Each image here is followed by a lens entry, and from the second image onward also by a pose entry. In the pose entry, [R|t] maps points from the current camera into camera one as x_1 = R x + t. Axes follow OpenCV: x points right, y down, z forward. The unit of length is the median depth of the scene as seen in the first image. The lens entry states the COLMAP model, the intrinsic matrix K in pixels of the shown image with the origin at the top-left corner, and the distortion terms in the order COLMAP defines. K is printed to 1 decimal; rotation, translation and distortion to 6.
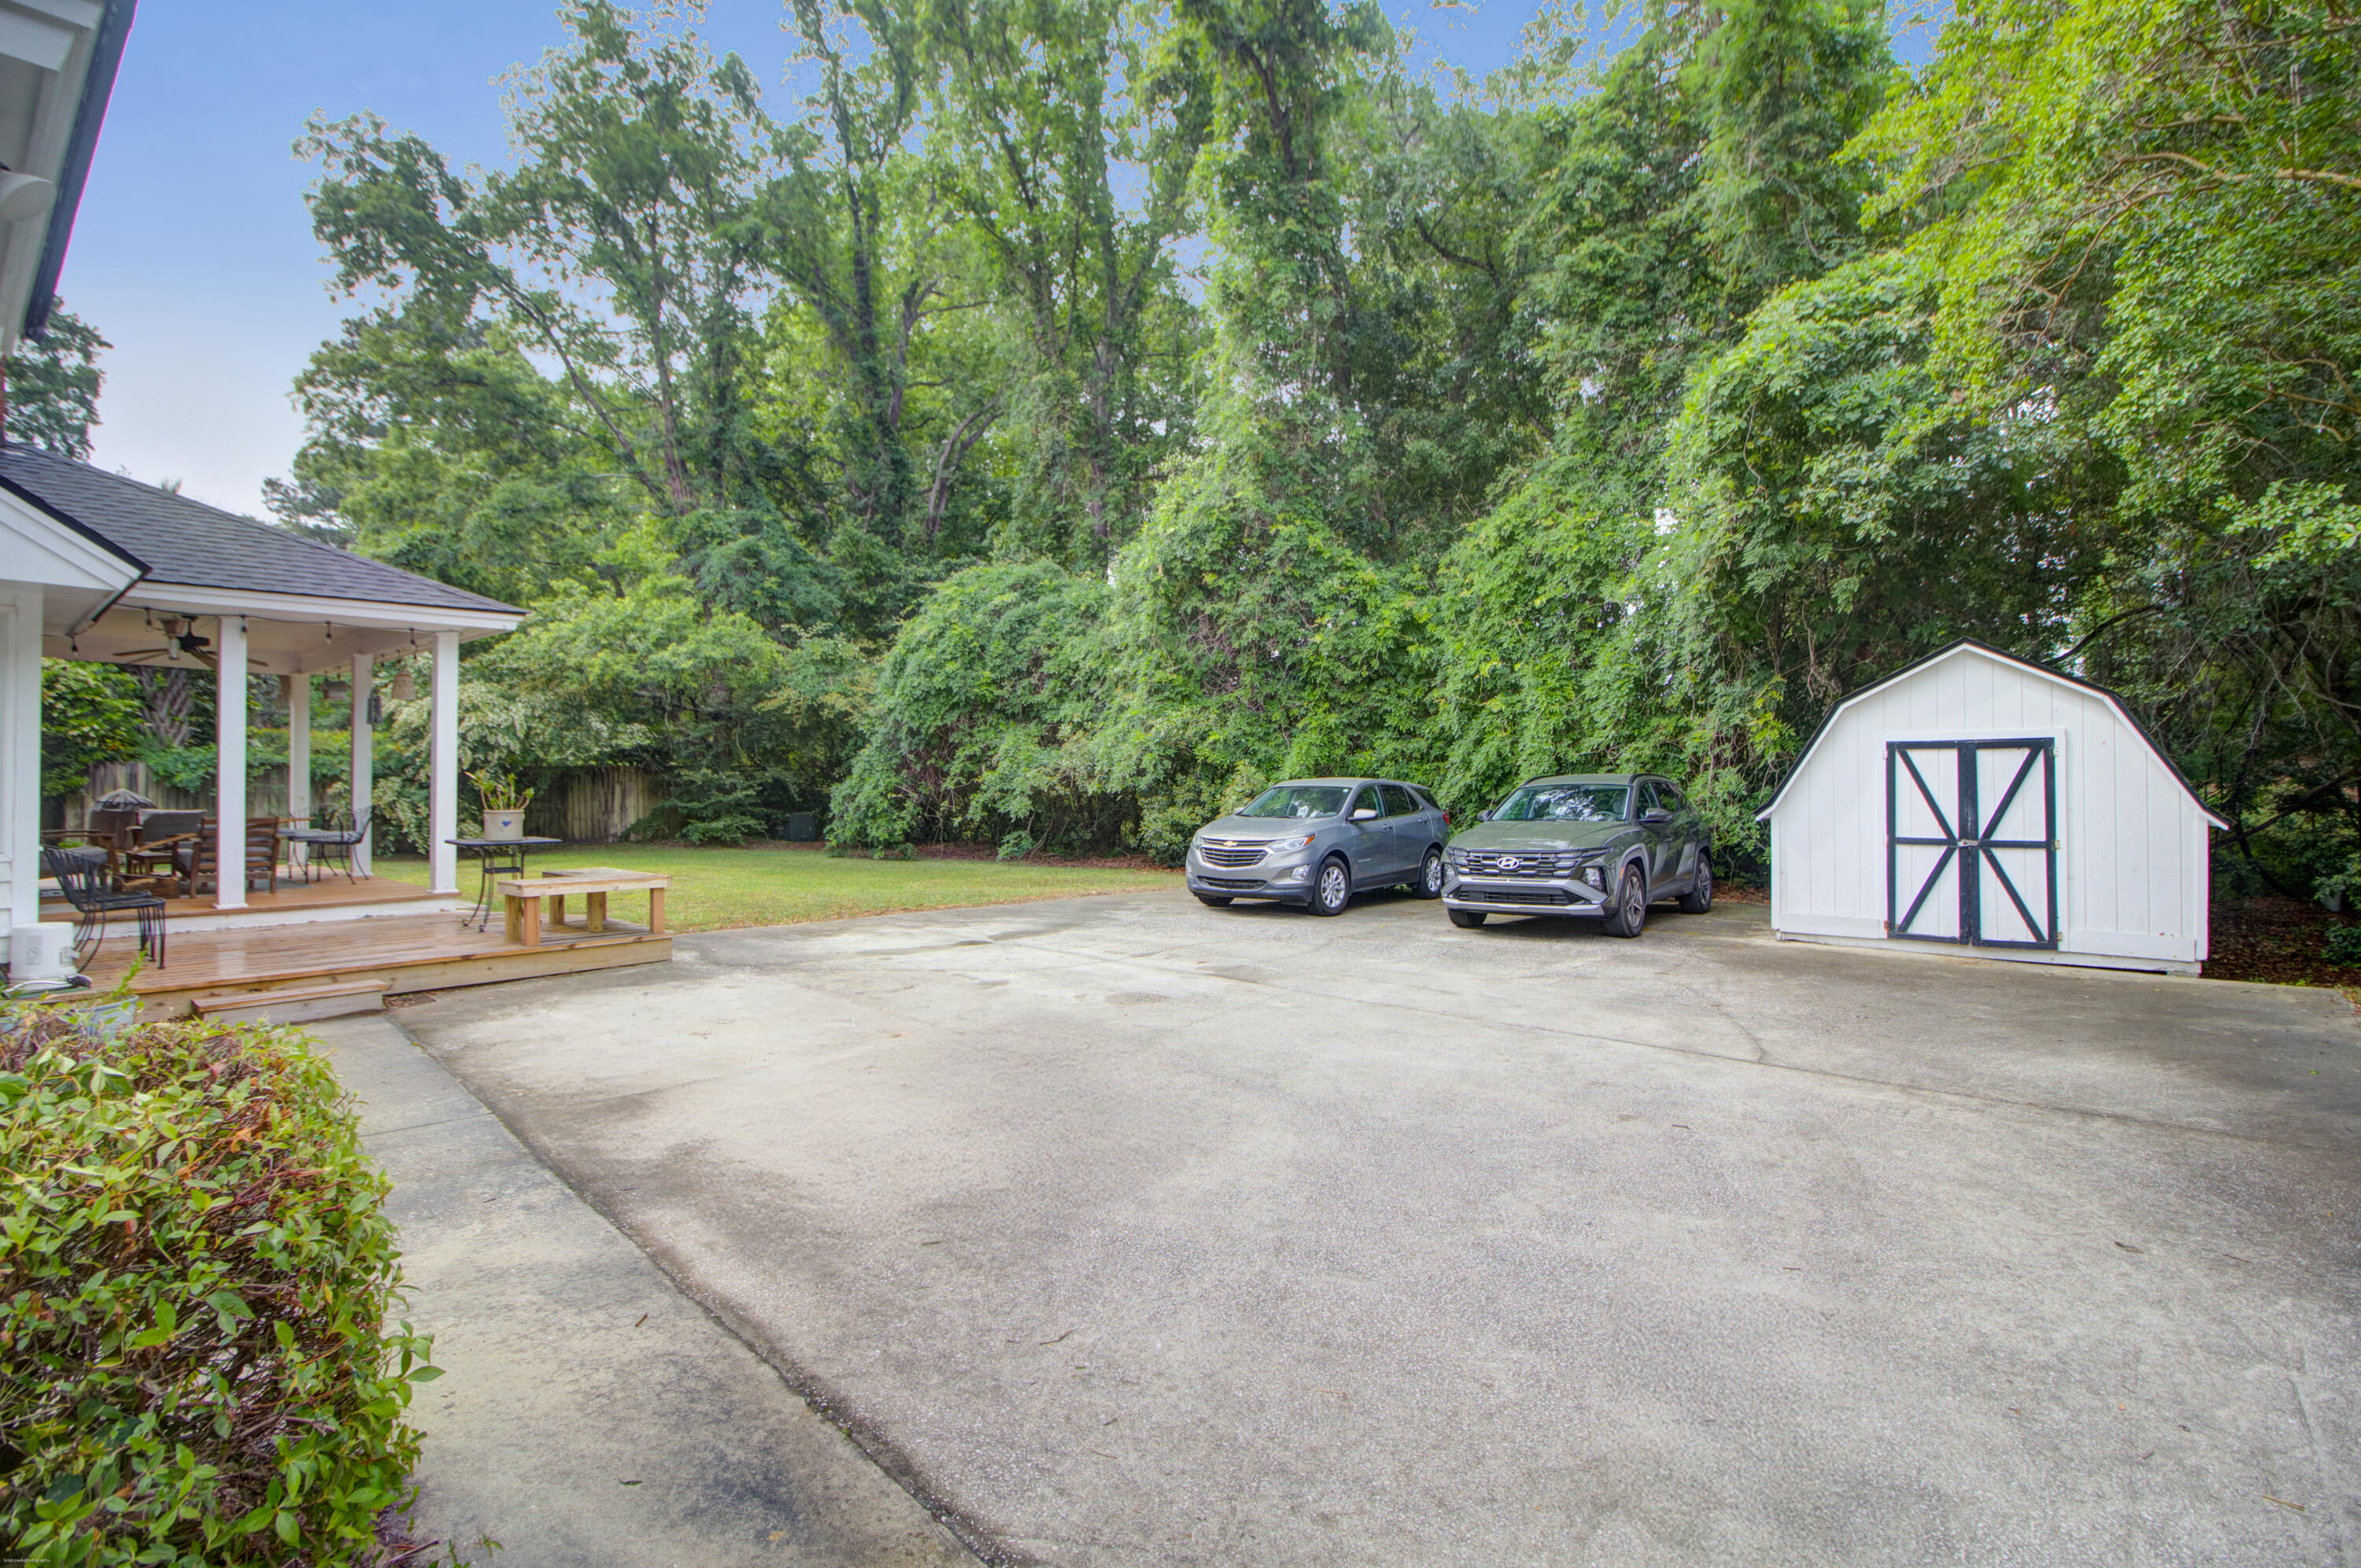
lens RADIAL K [[1094.2, 0, 1181.2], [0, 1094.2, 766.8], [0, 0, 1]] dist [0.001702, -0.015560]
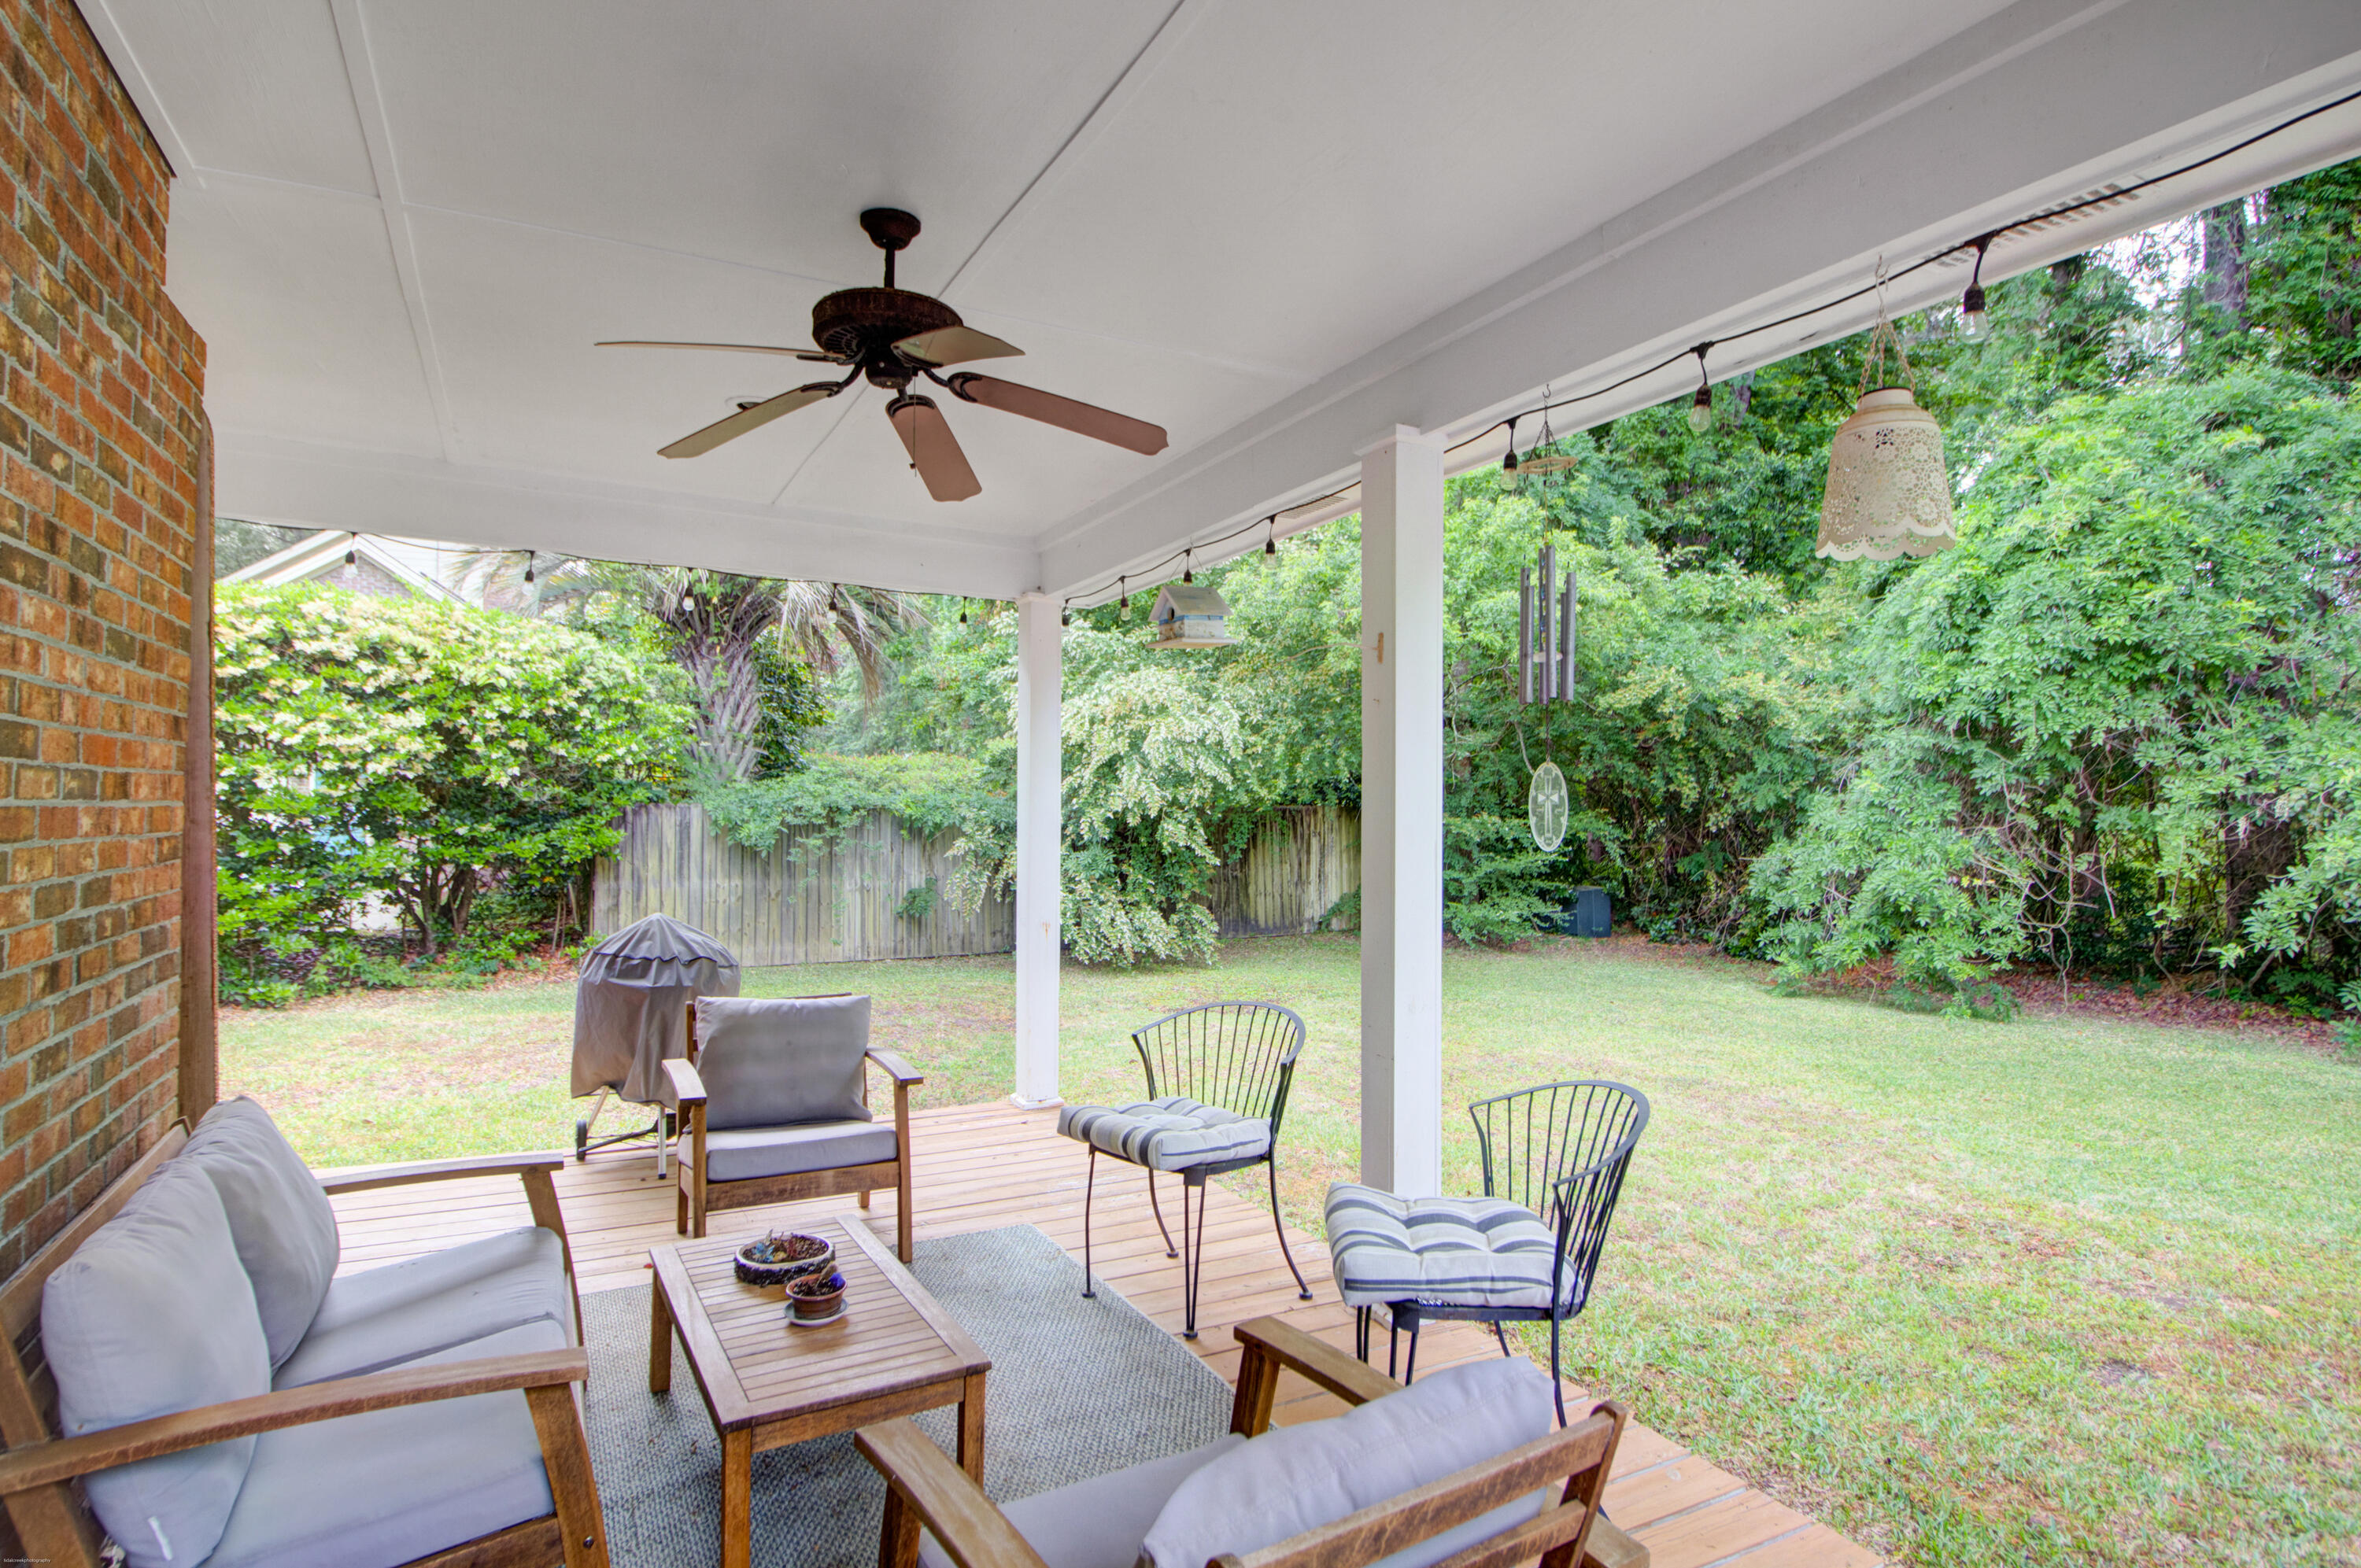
lens RADIAL K [[1238.9, 0, 1183.7], [0, 1238.9, 767.2], [0, 0, 1]] dist [-0.000874, -0.002014]
pose [[0.925592, -0.005282, -0.378486, -0.374083], [-0.002188, 0.999811, -0.019305, -0.010894], [0.378516, 0.018697, 0.925406, 0.386545]]
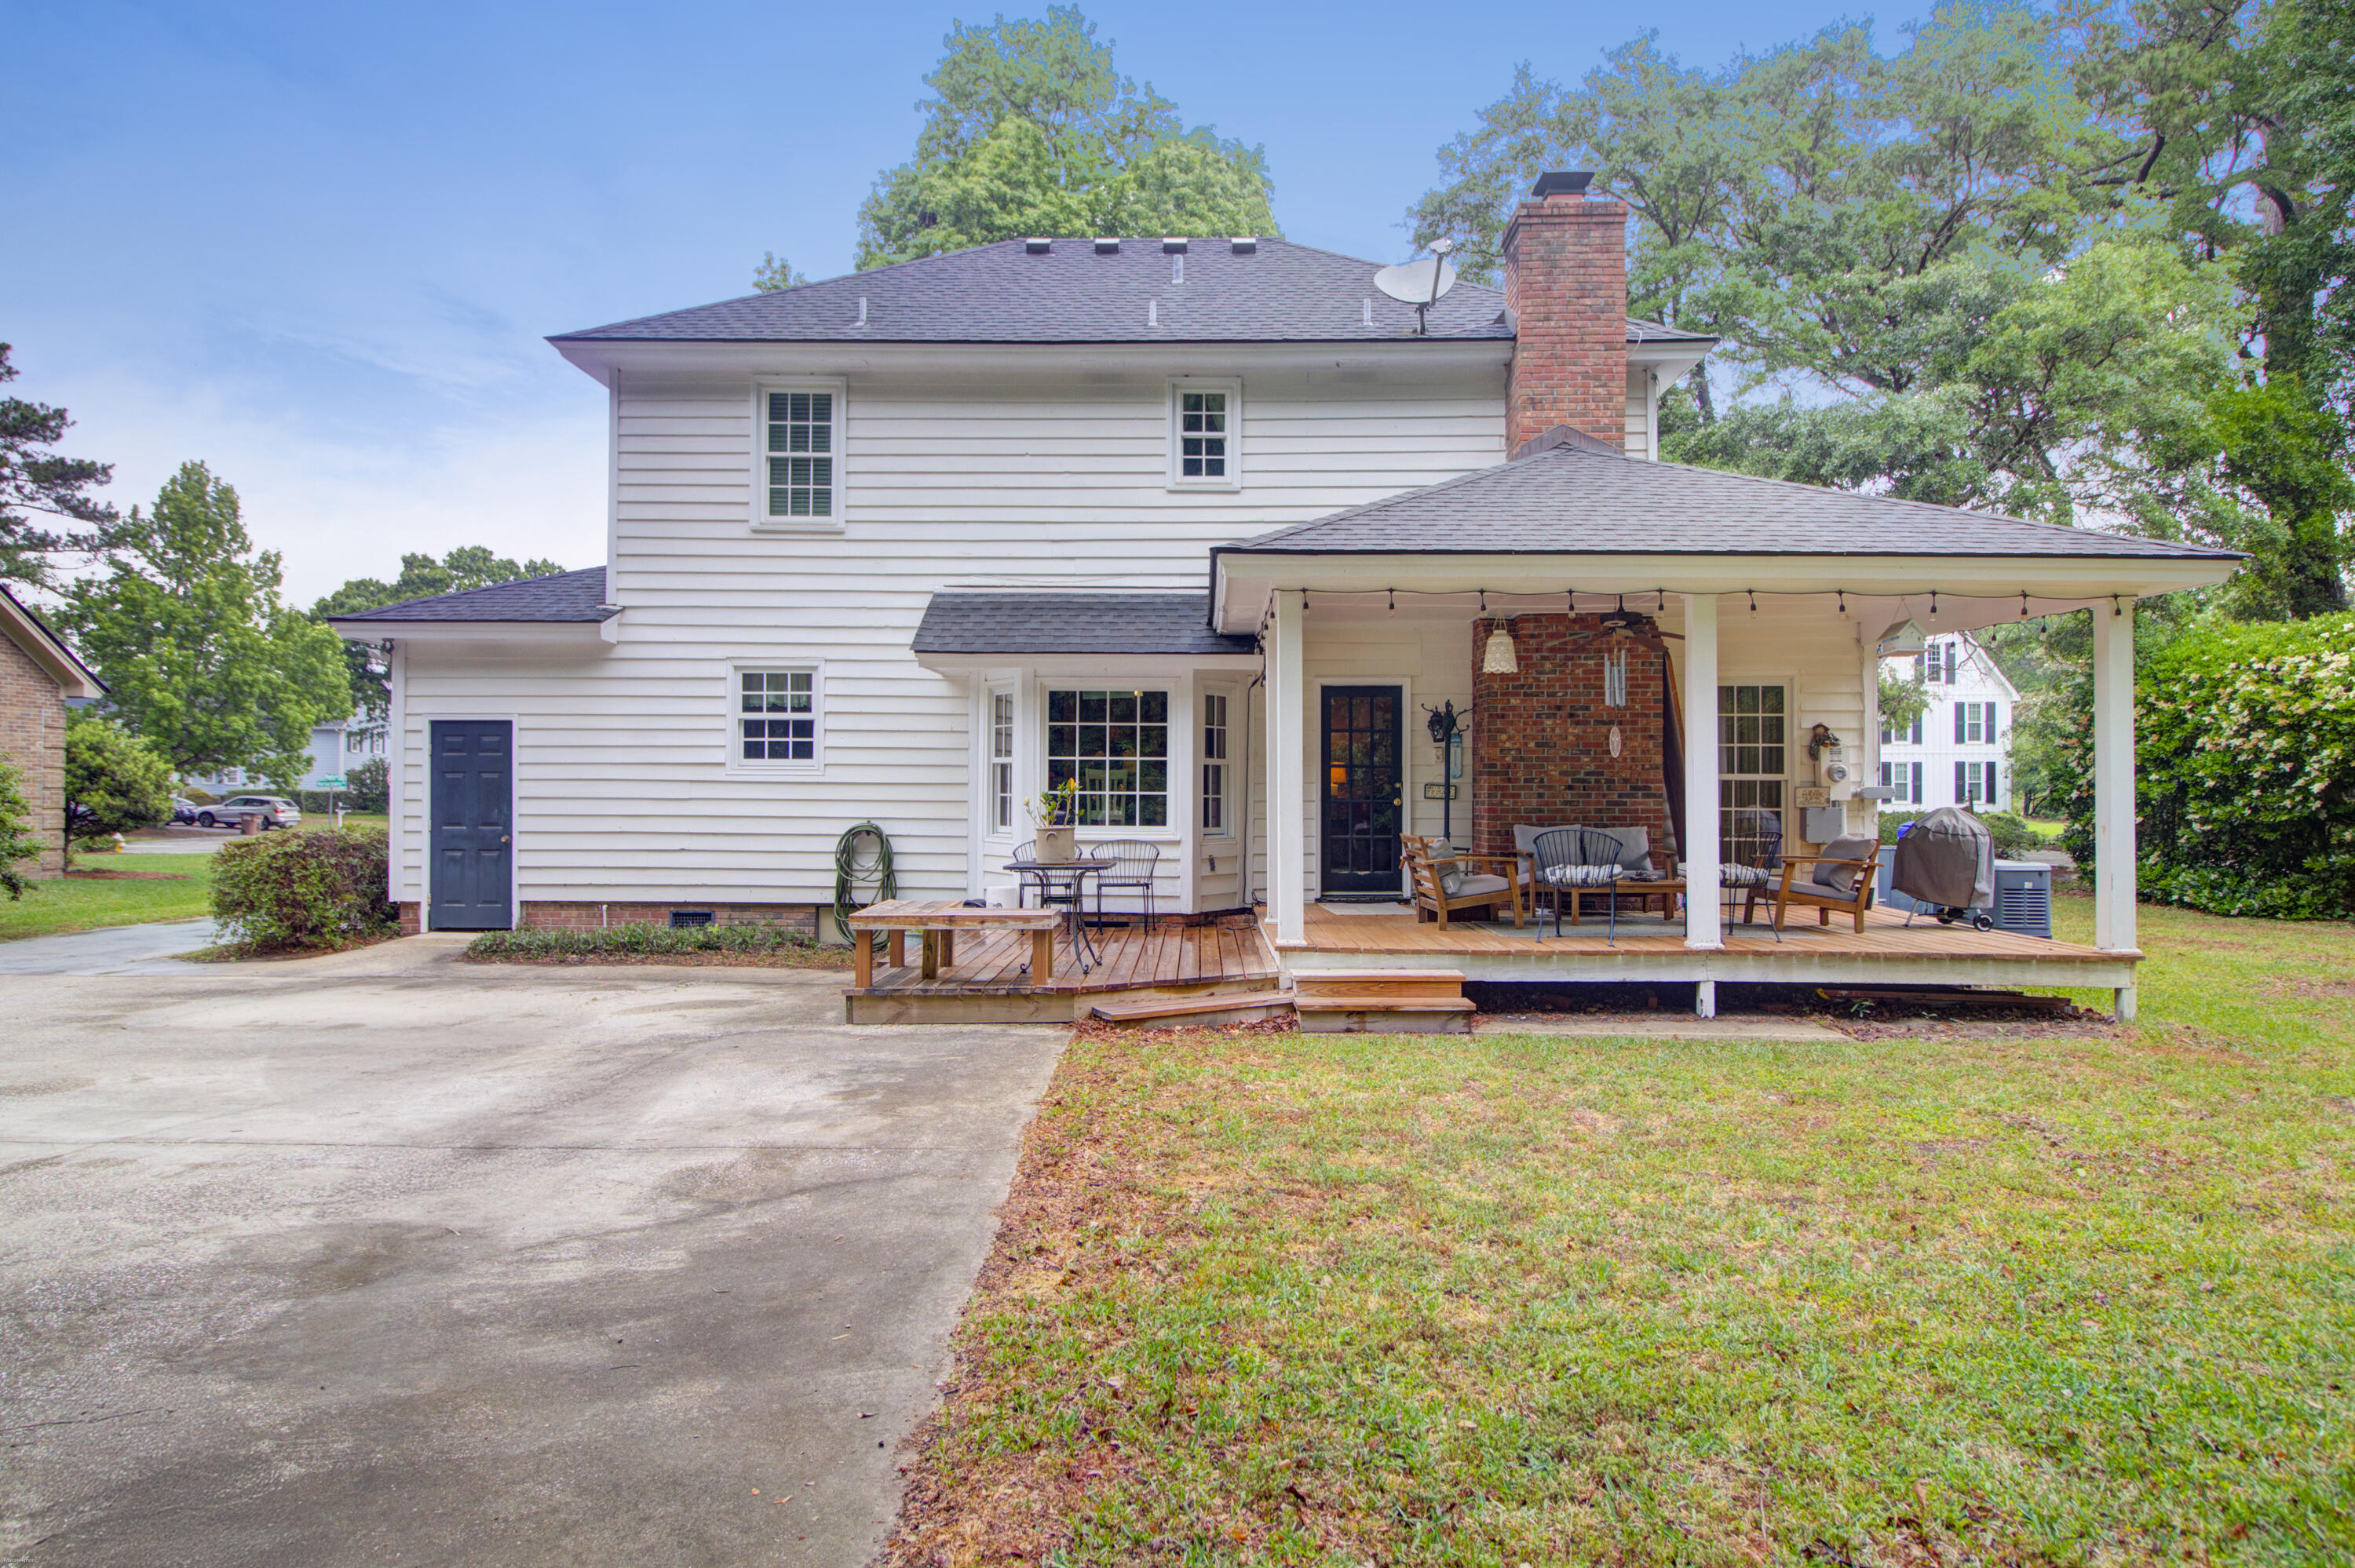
lens RADIAL K [[1325.7, 0, 1176.1], [0, 1325.7, 772.8], [0, 0, 1]] dist [0.002126, -0.010972]
pose [[-0.775948, -0.012366, -0.630675, -0.022760], [0.003725, 0.999701, -0.024185, 0.009737], [0.630785, -0.021116, -0.775670, 0.758182]]
